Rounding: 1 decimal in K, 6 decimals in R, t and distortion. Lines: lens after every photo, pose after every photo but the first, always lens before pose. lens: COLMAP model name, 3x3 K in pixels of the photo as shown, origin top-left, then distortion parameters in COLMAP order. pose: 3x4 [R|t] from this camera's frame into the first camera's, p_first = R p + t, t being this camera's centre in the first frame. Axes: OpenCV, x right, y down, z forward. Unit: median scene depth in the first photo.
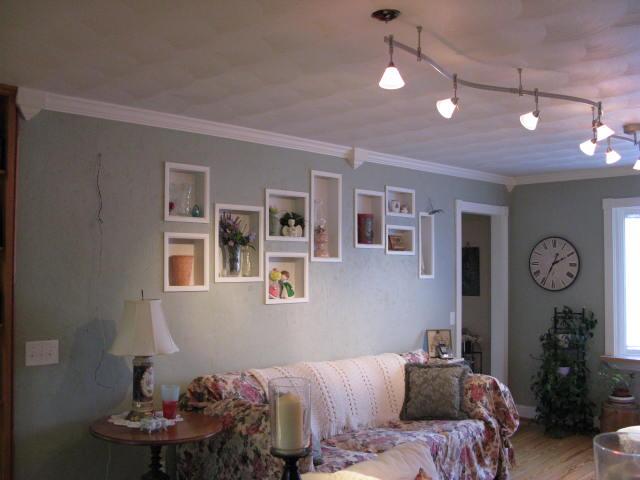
lens RADIAL K [[651.8, 0, 319.9], [0, 651.8, 240.0], [0, 0, 1]] dist [-0.076331, 0.000000]
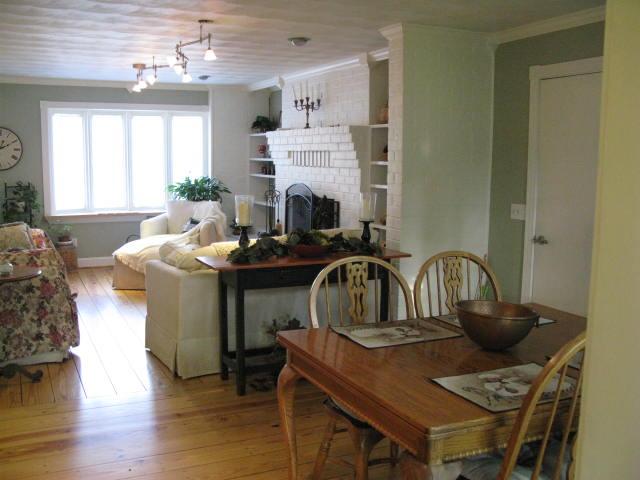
lens RADIAL K [[651.8, 0, 317.8], [0, 651.8, 234.2], [0, 0, 1]] dist [-0.076331, 0.000000]
pose [[0.327581, -0.117104, 0.937538, -0.666066], [-0.039300, 0.989742, 0.137356, 0.006202], [-0.944006, -0.081840, 0.319618, -0.006922]]
